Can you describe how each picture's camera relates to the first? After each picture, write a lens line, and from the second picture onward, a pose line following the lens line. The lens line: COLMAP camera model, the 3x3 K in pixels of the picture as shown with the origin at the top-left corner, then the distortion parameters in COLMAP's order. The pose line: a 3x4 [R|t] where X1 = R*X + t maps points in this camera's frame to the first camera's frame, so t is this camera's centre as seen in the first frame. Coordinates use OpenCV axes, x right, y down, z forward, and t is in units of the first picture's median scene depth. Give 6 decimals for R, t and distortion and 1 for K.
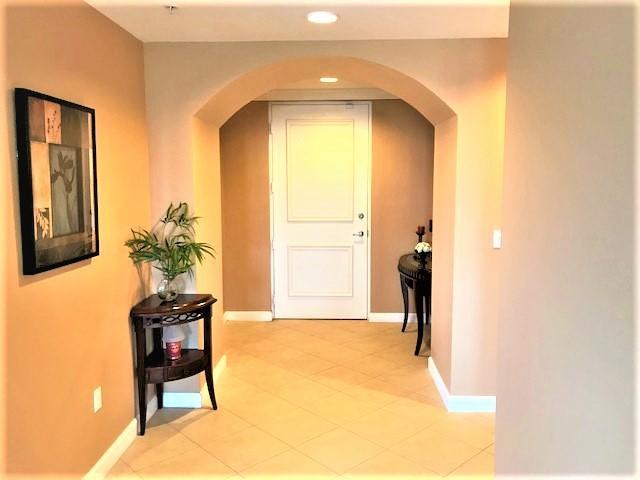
lens RADIAL K [[523.2, 0, 319.2], [0, 523.2, 239.2], [0, 0, 1]] dist [0.006998, 0.017032]
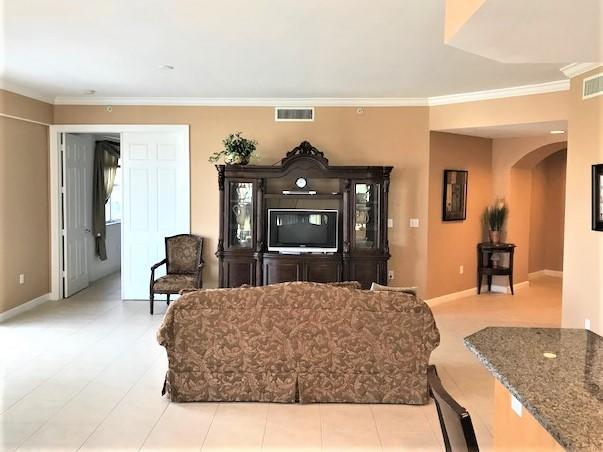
lens RADIAL K [[492.9, 0, 301.2], [0, 492.9, 224.0], [0, 0, 1]] dist [0.006998, 0.017032]
pose [[0.707644, 0.061559, -0.703882, 0.809598], [-0.078719, 0.996864, 0.008043, 0.097146], [0.702170, 0.049717, 0.710271, -1.486503]]
